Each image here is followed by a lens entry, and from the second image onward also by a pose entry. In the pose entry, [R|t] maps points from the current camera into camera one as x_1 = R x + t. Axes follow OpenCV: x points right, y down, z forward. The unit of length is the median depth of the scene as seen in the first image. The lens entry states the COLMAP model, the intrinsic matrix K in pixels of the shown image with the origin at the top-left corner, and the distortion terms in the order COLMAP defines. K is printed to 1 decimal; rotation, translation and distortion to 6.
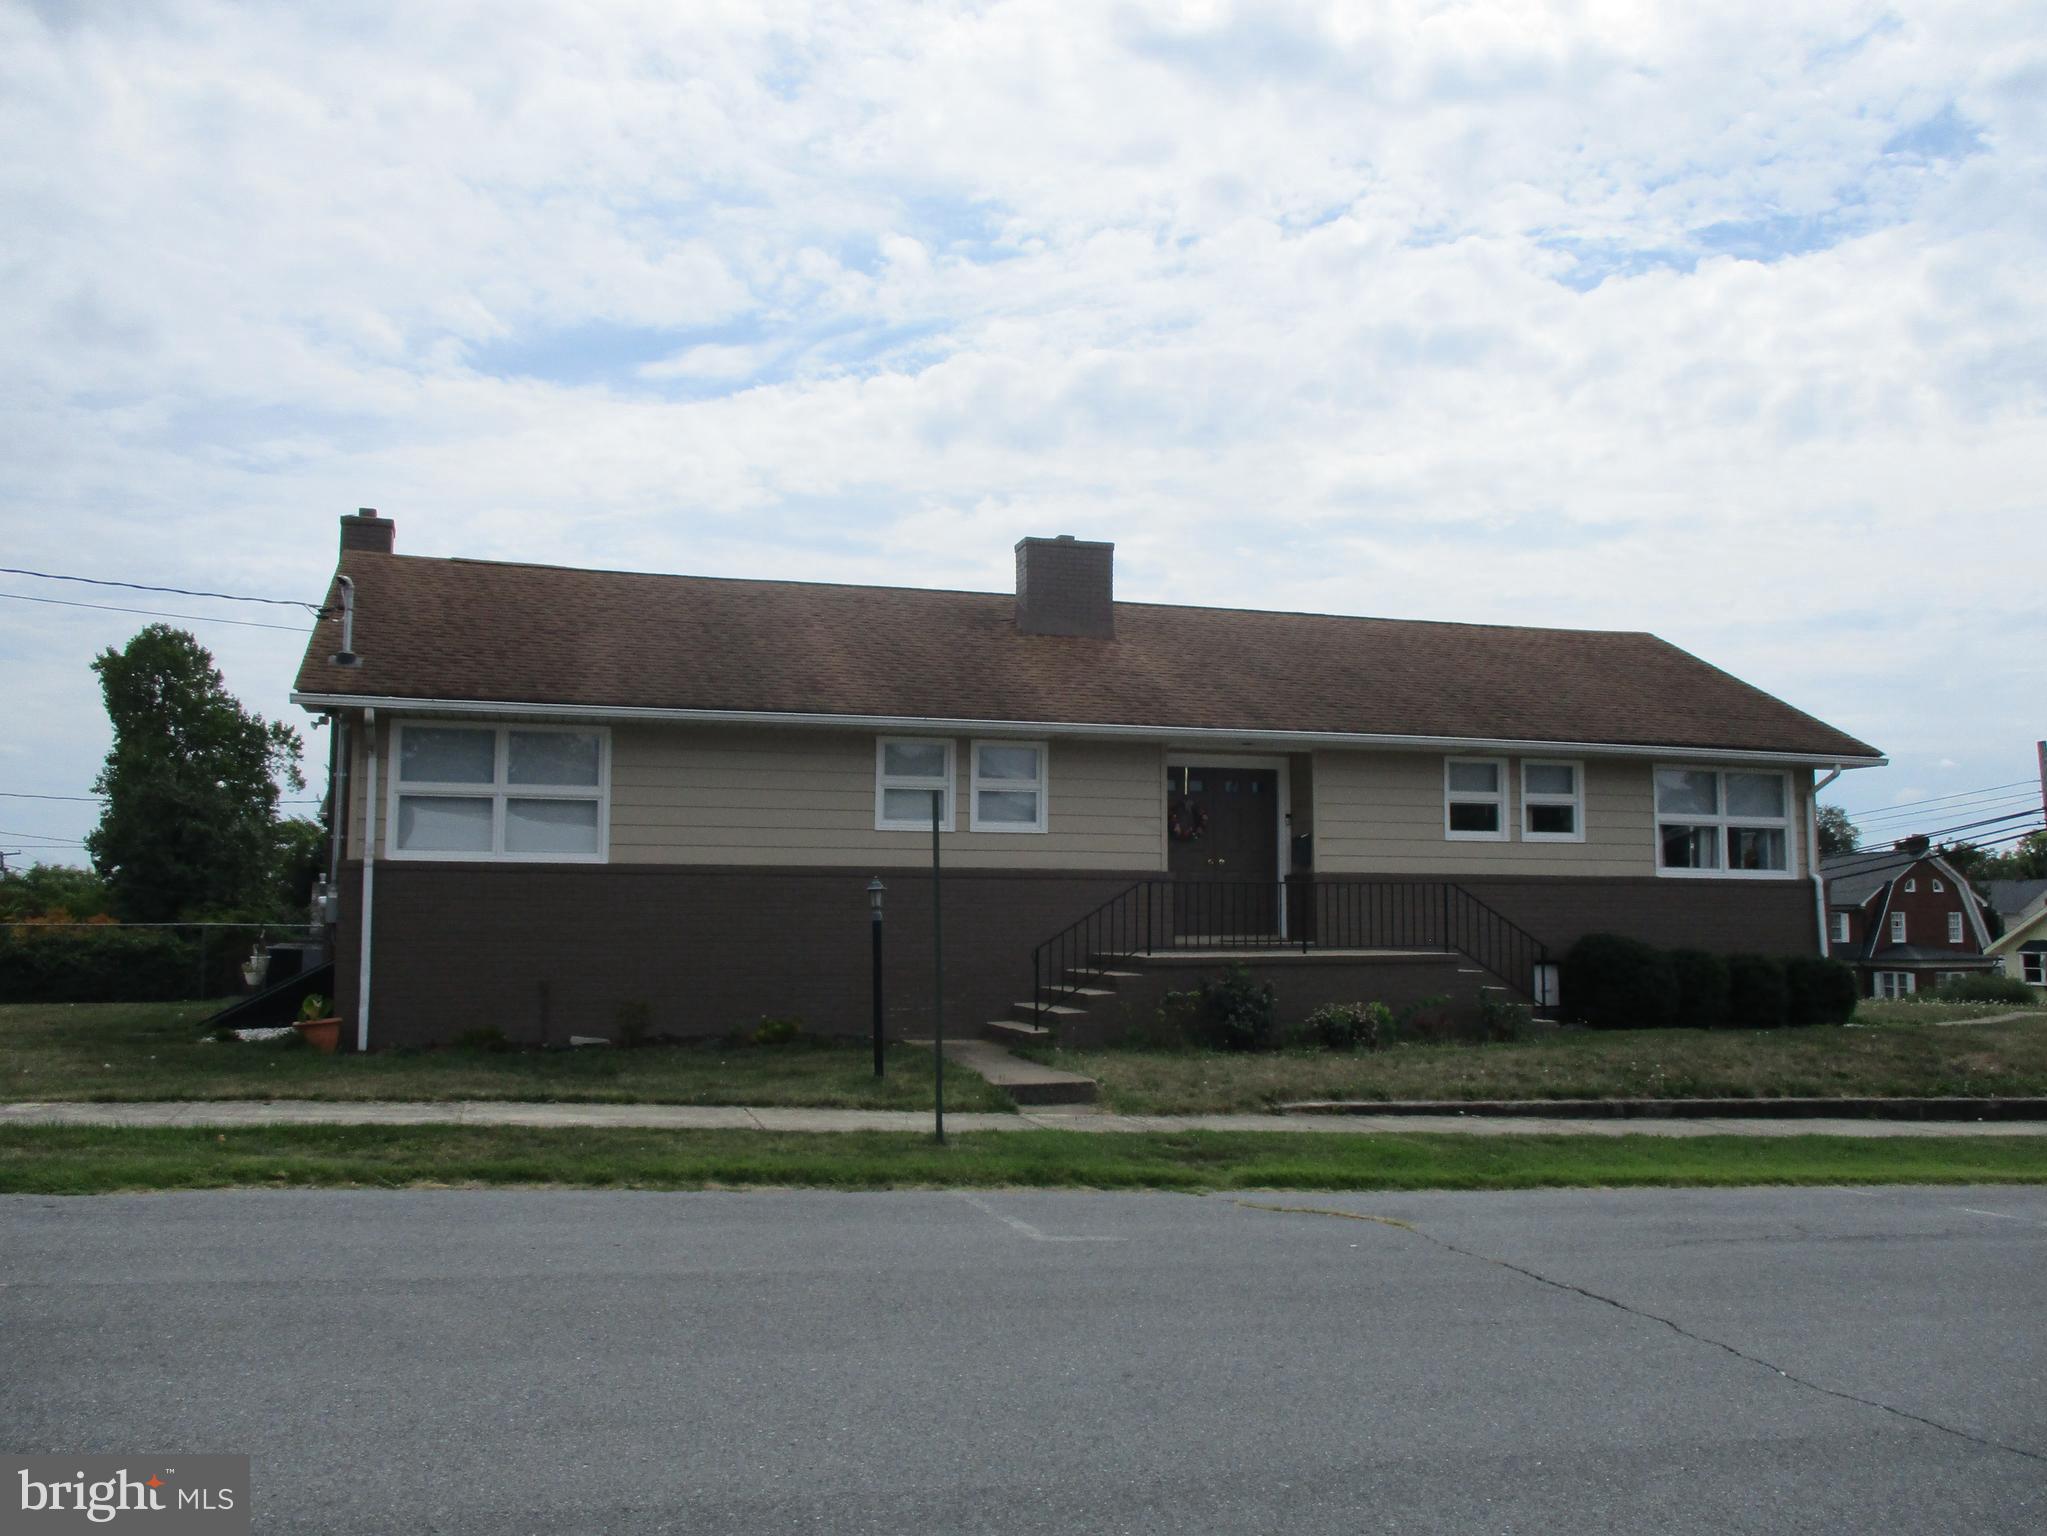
lens RADIAL K [[1715.2, 0, 1023.5], [0, 1715.2, 768.0], [0, 0, 1]] dist [-0.022226, 0.006295]
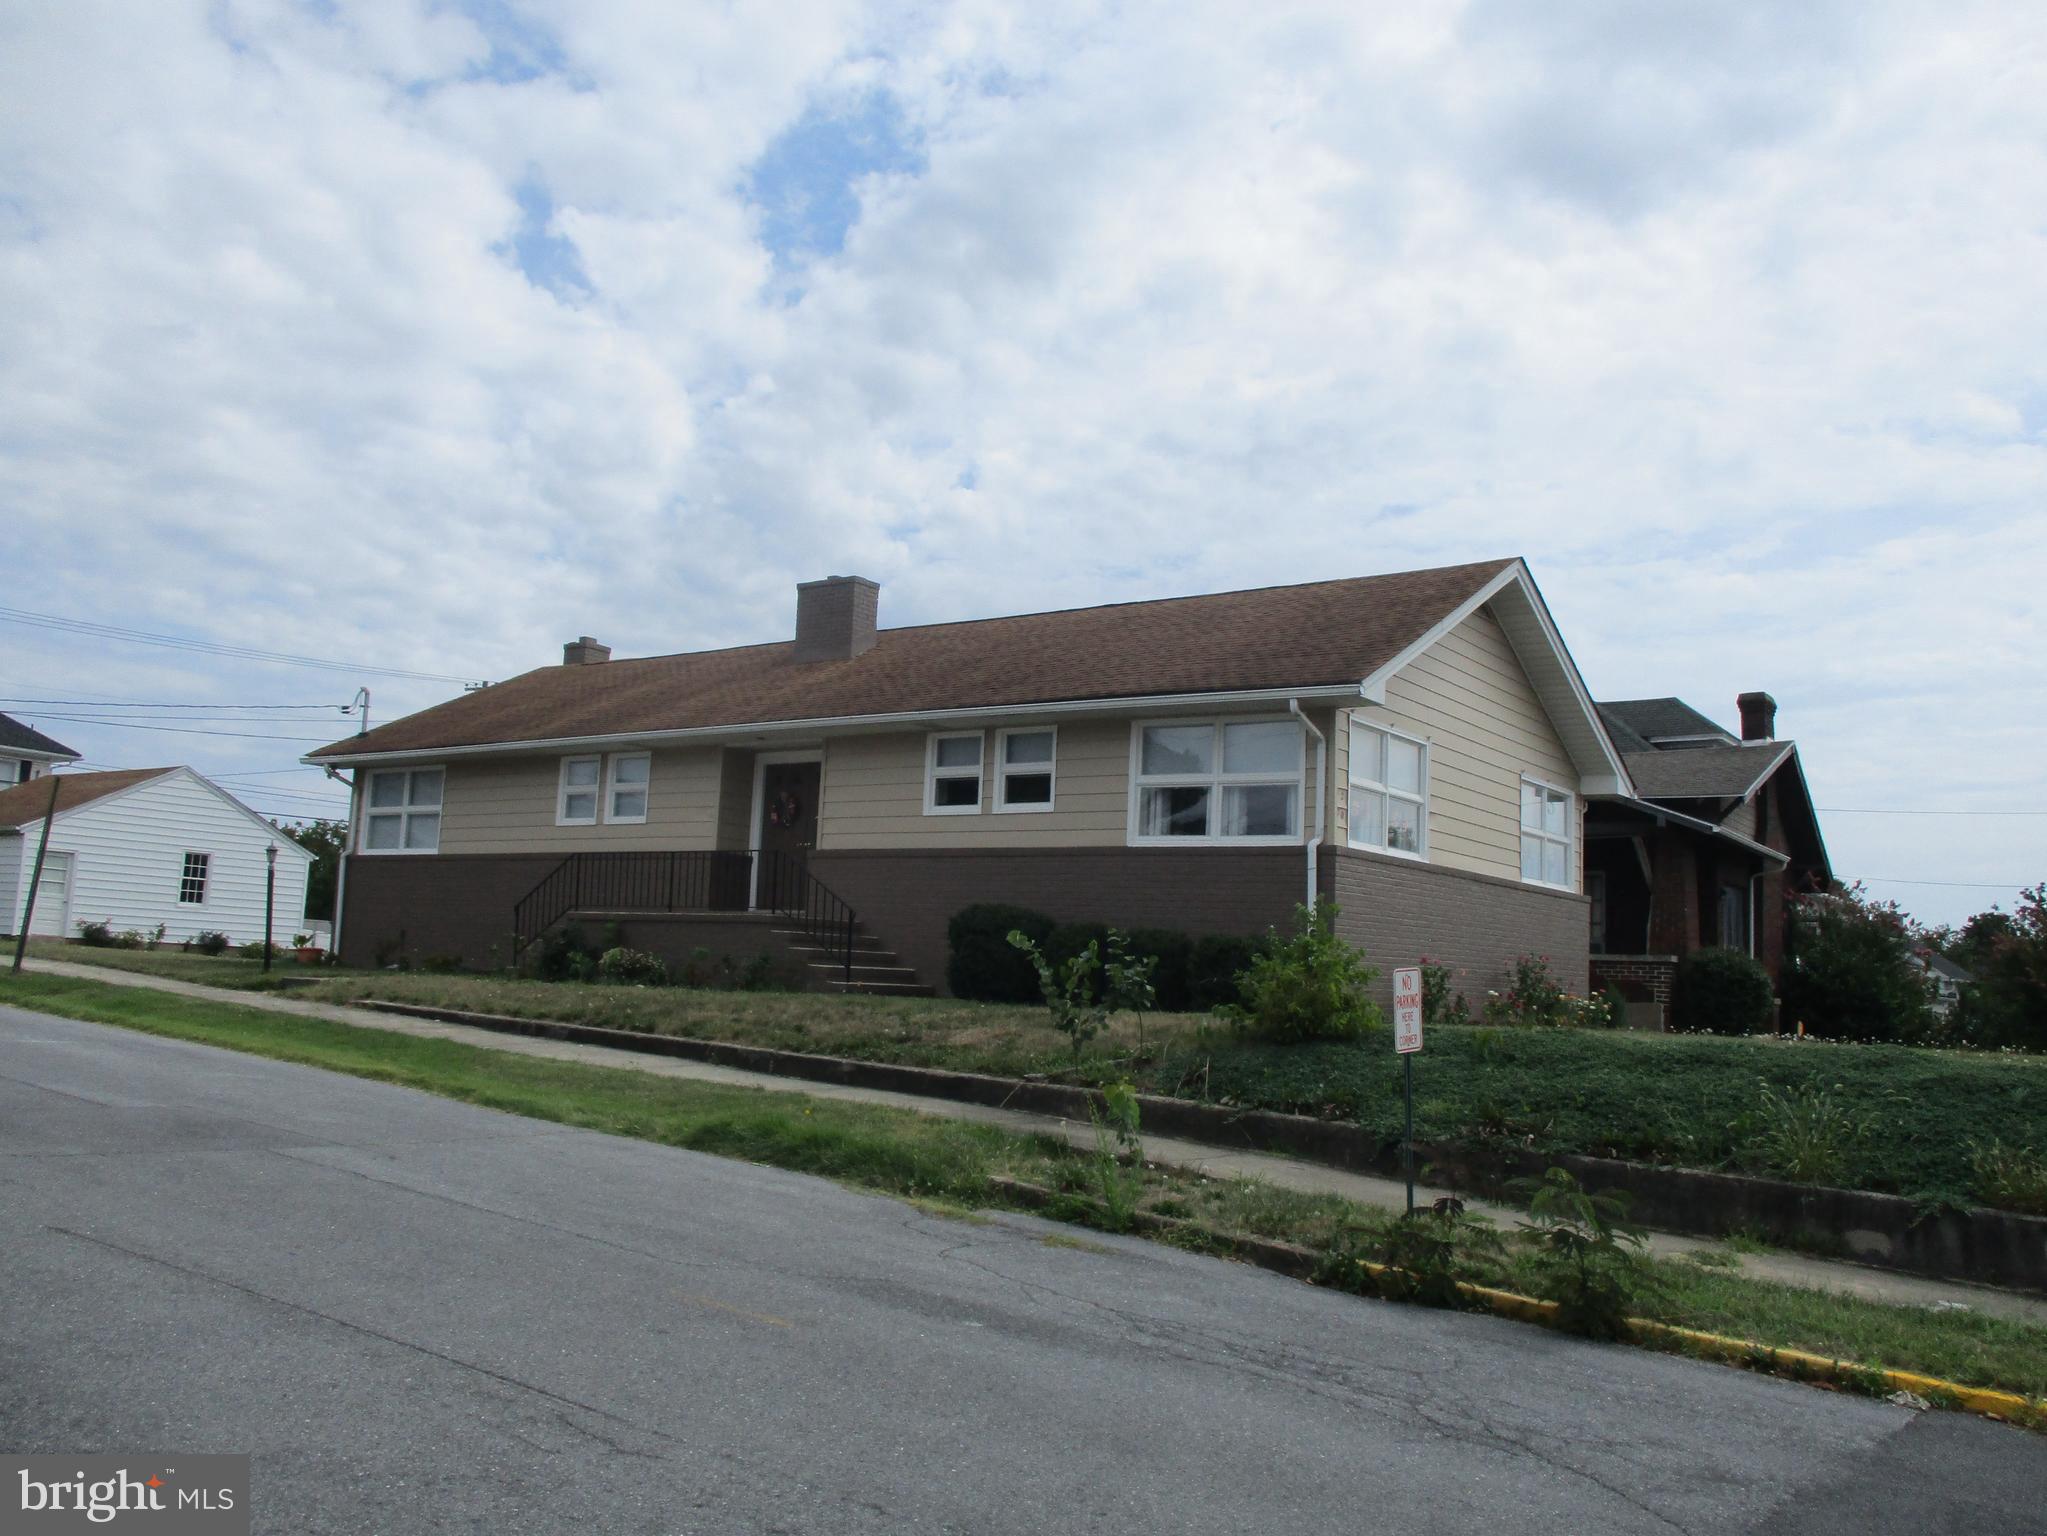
lens RADIAL K [[1715.2, 0, 1023.5], [0, 1715.2, 768.0], [0, 0, 1]] dist [-0.022226, 0.006295]
pose [[0.592116, -0.078812, -0.801990, 1.077232], [0.023119, 0.996458, -0.080853, 0.095750], [0.805521, 0.029333, 0.591841, 0.438066]]
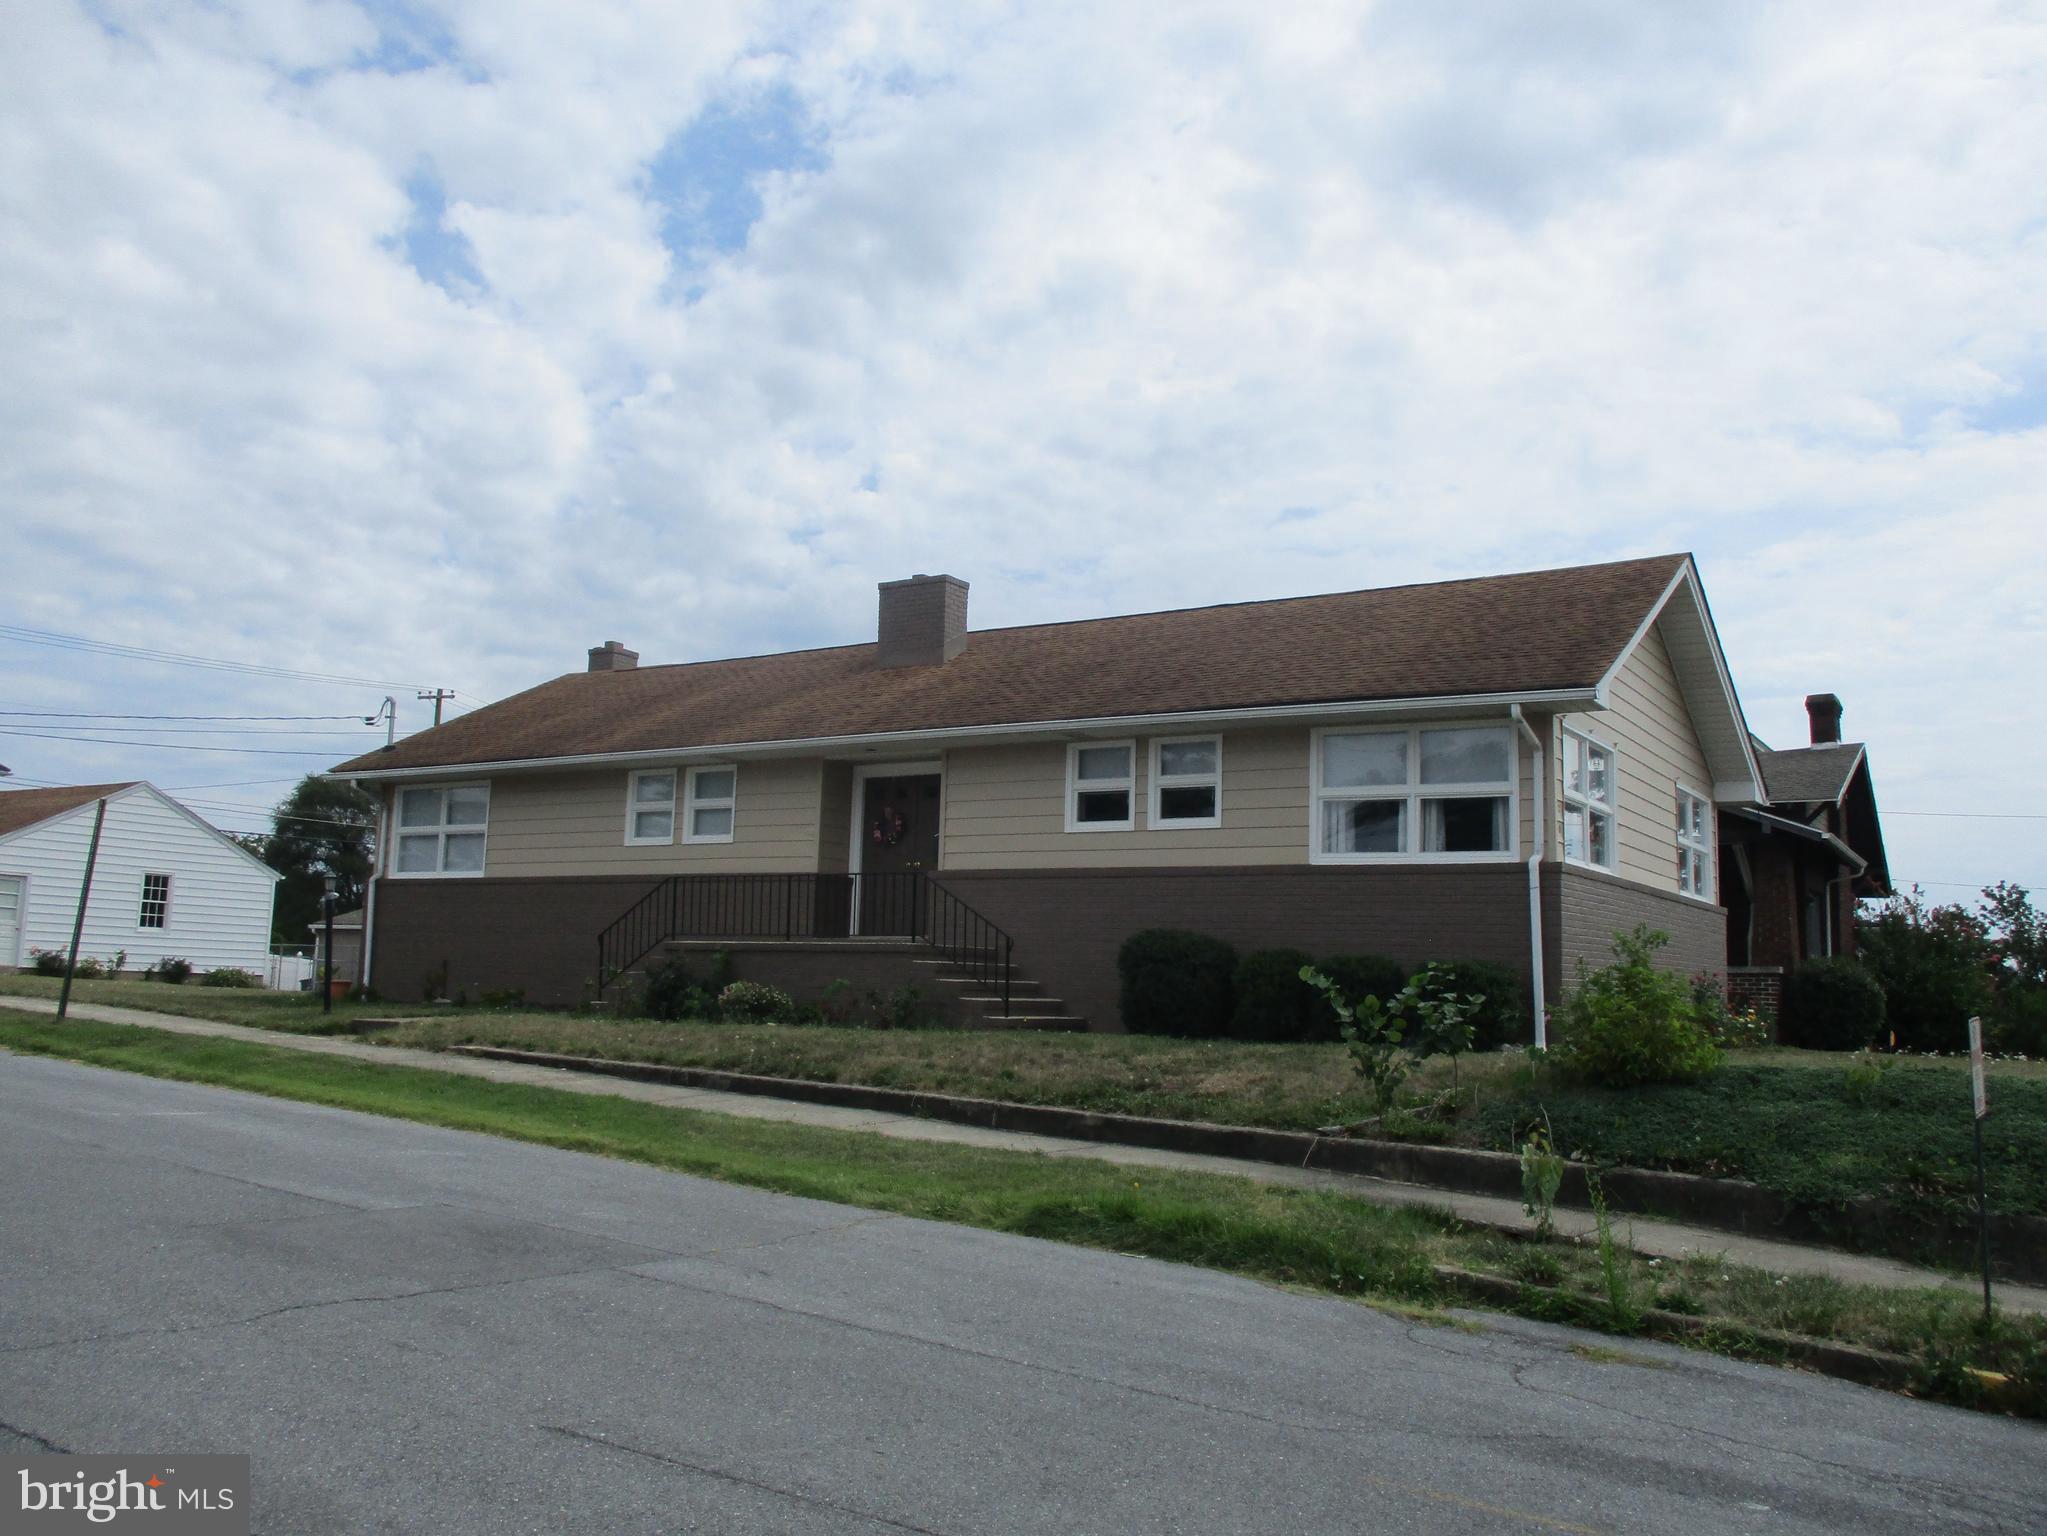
lens RADIAL K [[1718.2, 0, 1036.1], [0, 1718.2, 788.5], [0, 0, 1]] dist [-0.026046, 0.007458]
pose [[0.641233, -0.076456, -0.763528, 0.937403], [0.036791, 0.996943, -0.068931, 0.080861], [0.766463, 0.016110, 0.642086, 0.377638]]
